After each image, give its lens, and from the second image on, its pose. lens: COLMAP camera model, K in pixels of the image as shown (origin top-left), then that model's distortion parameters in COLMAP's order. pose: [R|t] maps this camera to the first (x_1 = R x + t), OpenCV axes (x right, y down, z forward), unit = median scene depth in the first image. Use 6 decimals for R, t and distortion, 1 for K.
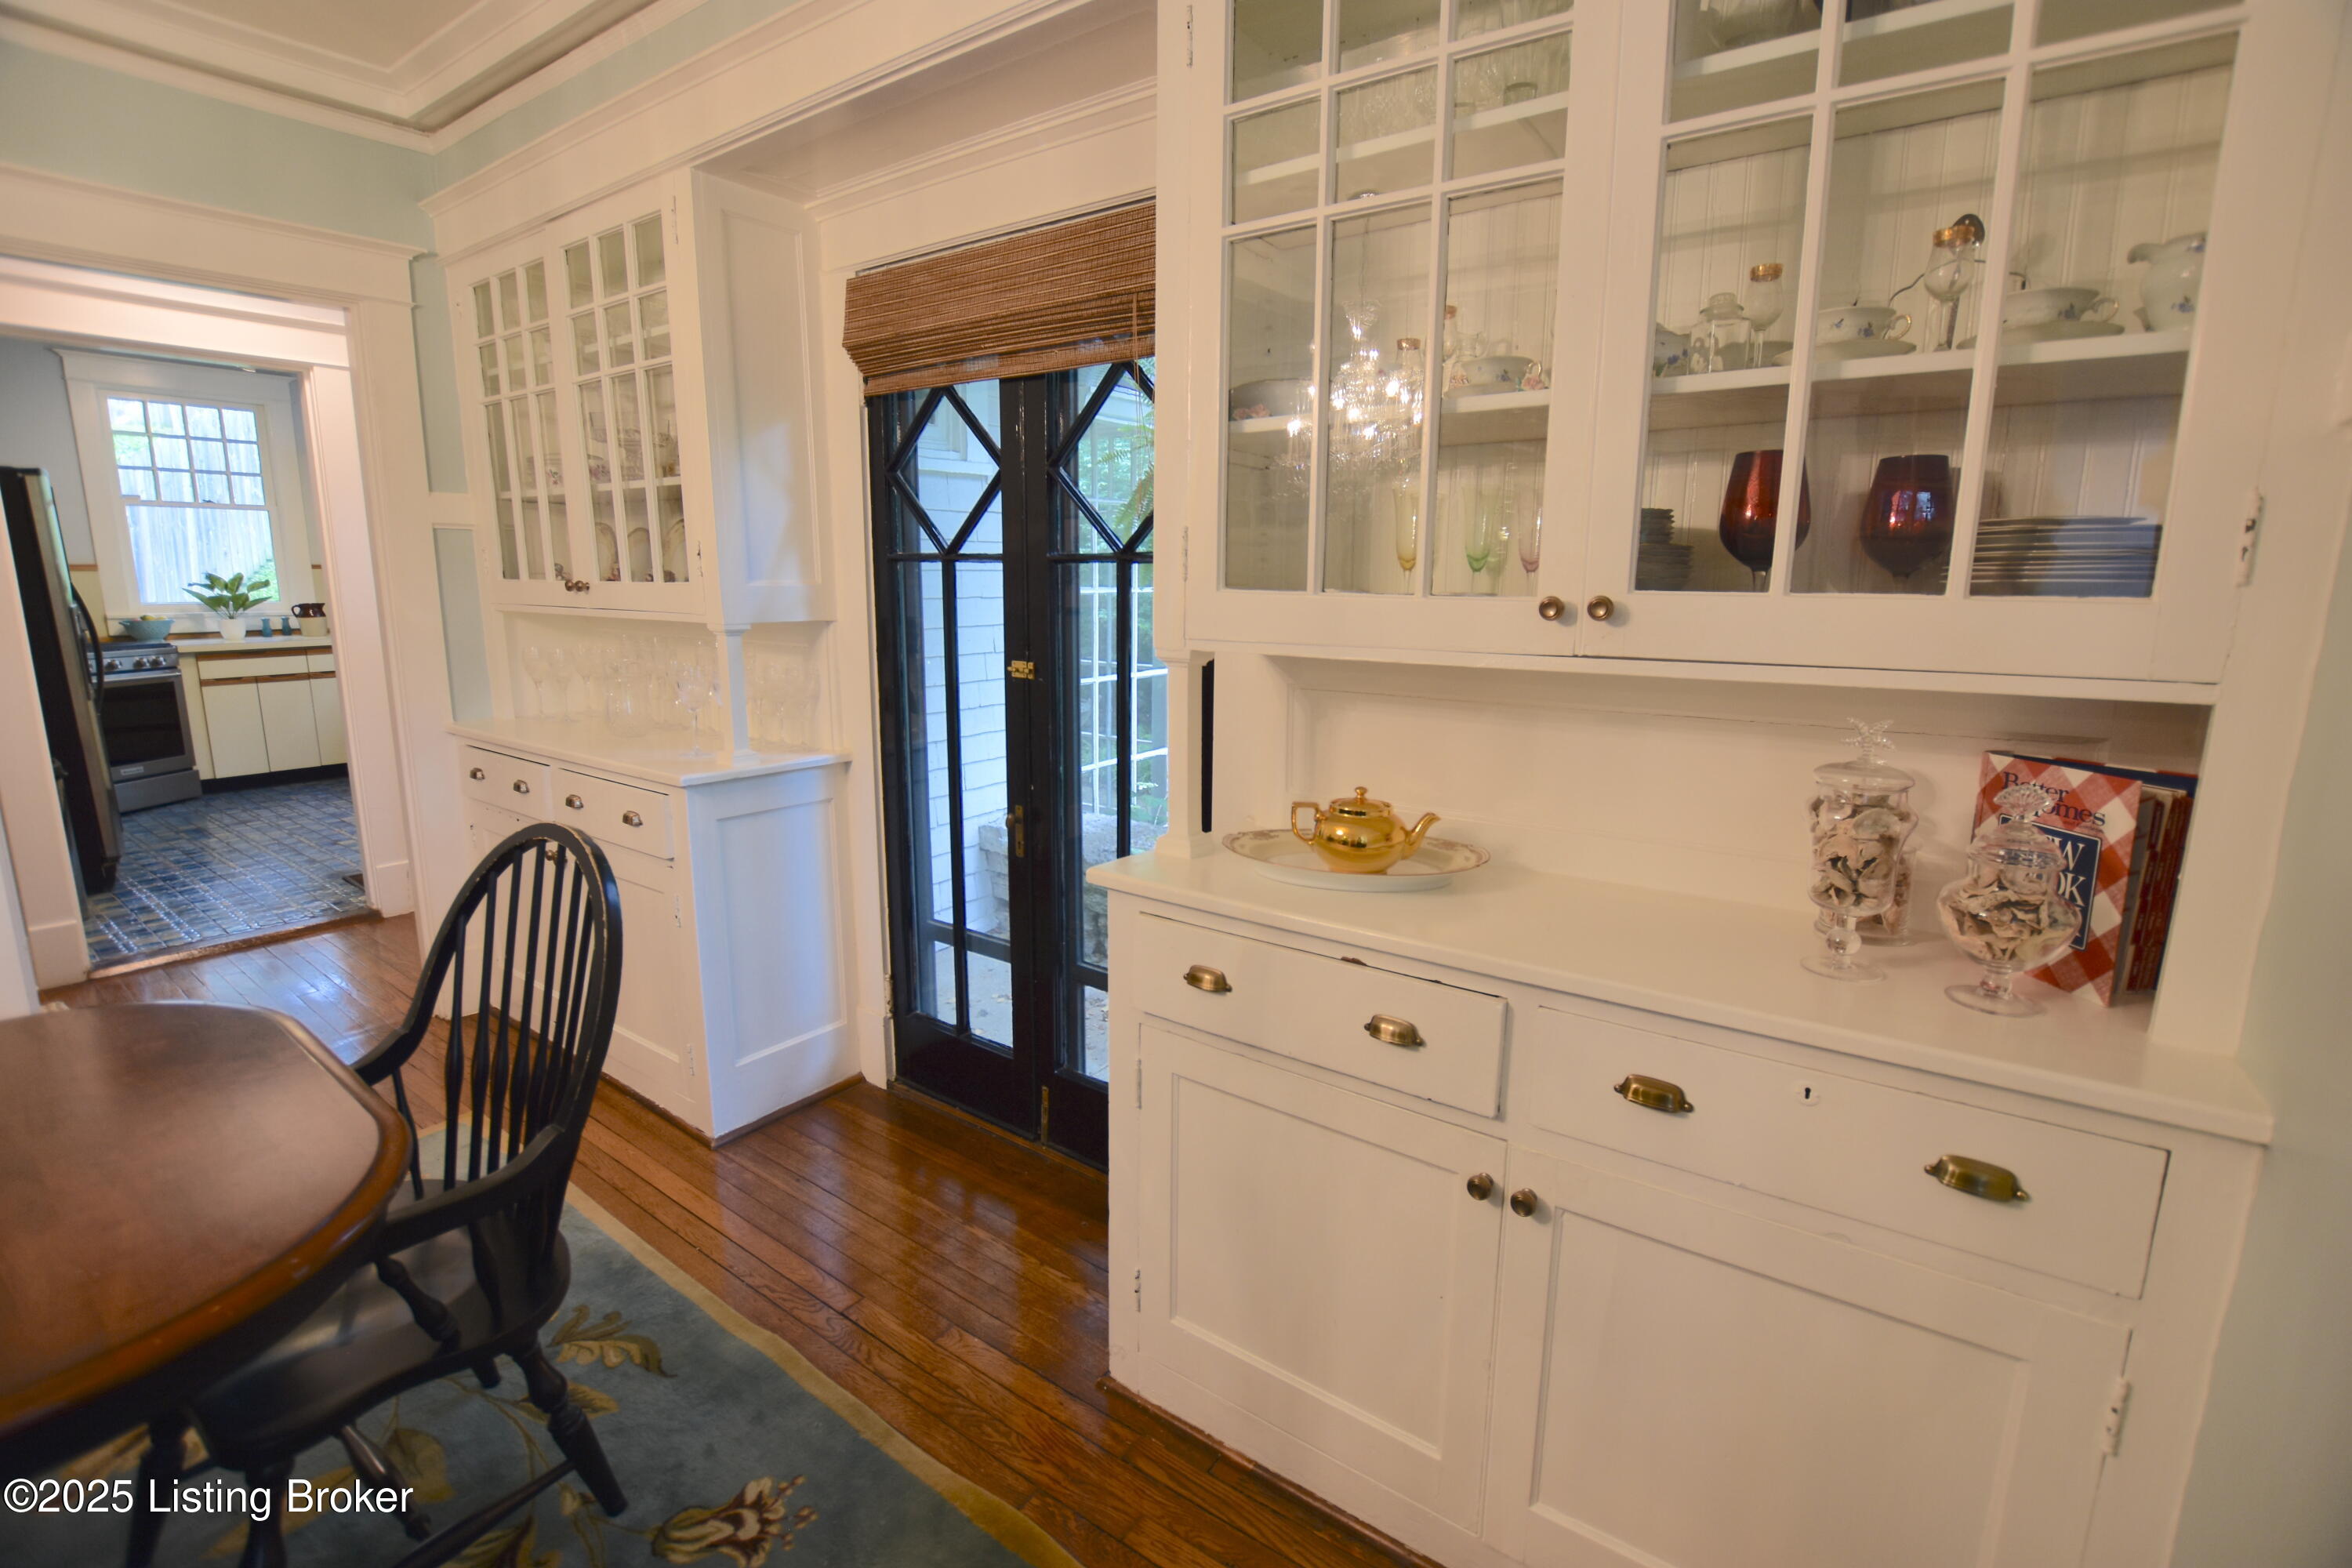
lens RADIAL K [[1036.8, 0, 1179.1], [0, 1036.8, 773.8], [0, 0, 1]] dist [-0.032257, 0.005292]
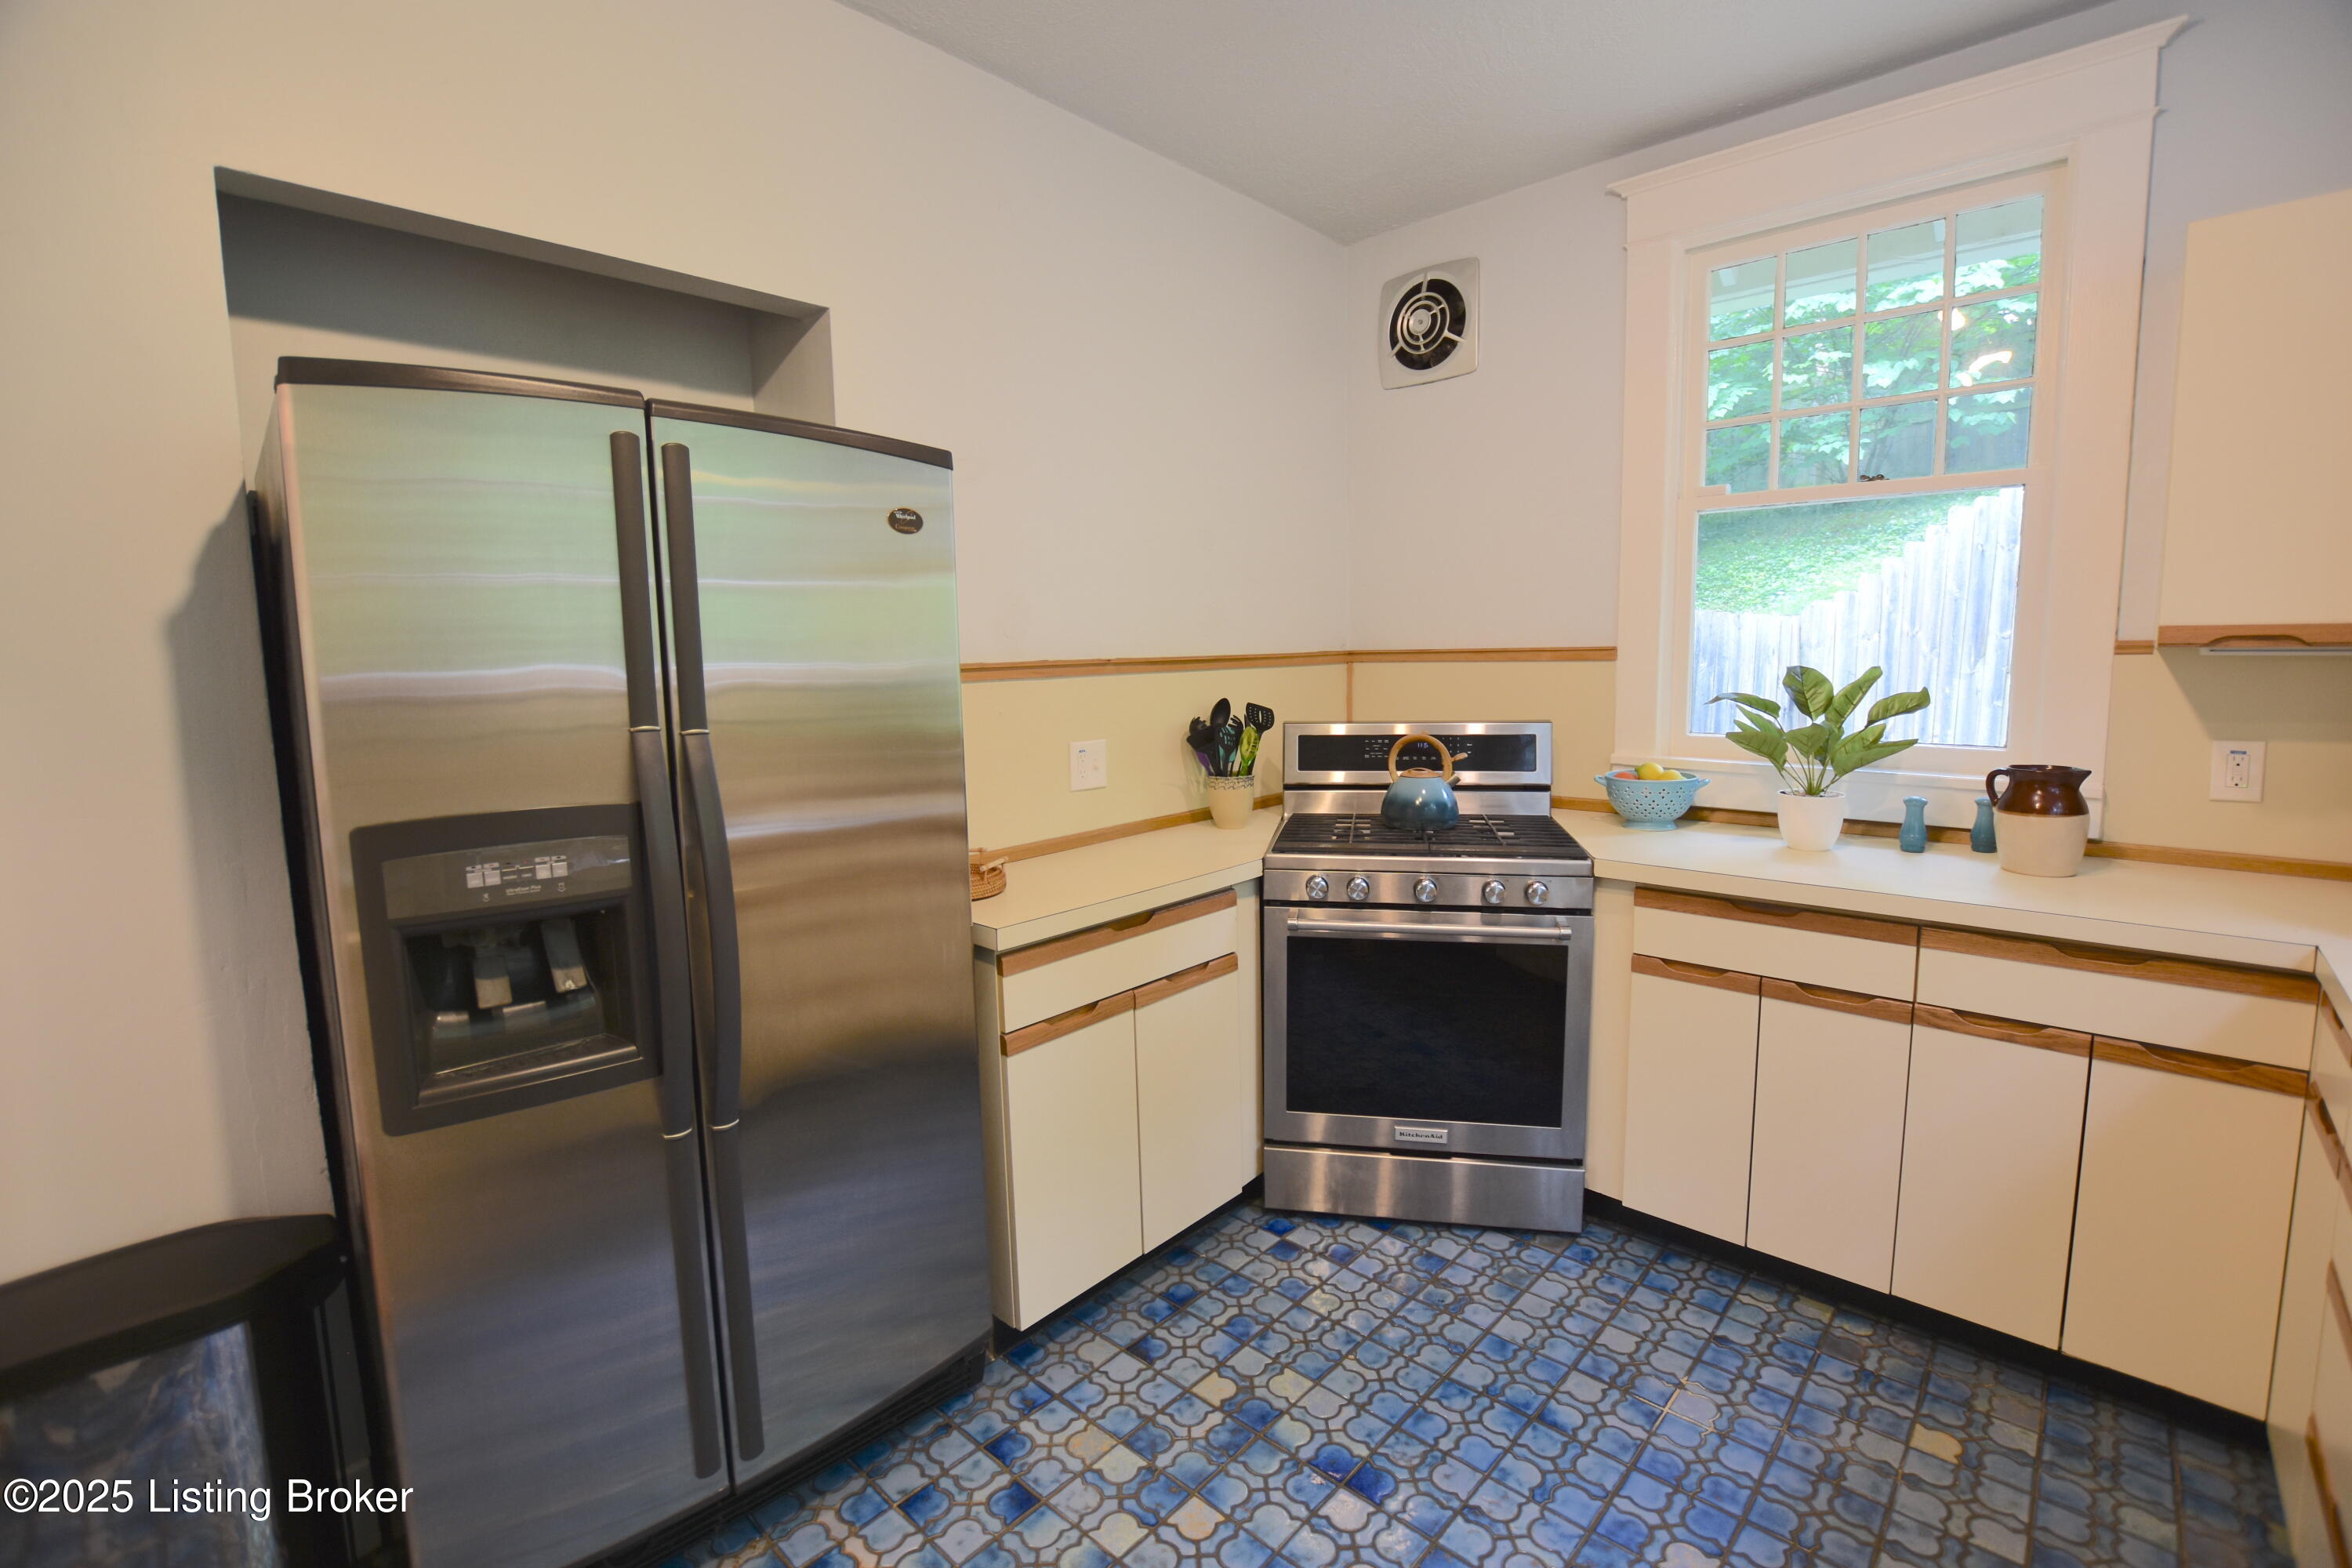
lens RADIAL K [[1036.8, 0, 1177.0], [0, 1036.8, 767.1], [0, 0, 1]] dist [-0.032257, 0.005292]
pose [[-0.125559, 0.104343, -0.986584, -0.547321], [-0.169244, 0.977624, 0.124934, -0.169867], [0.977544, 0.182660, -0.105090, 0.814904]]
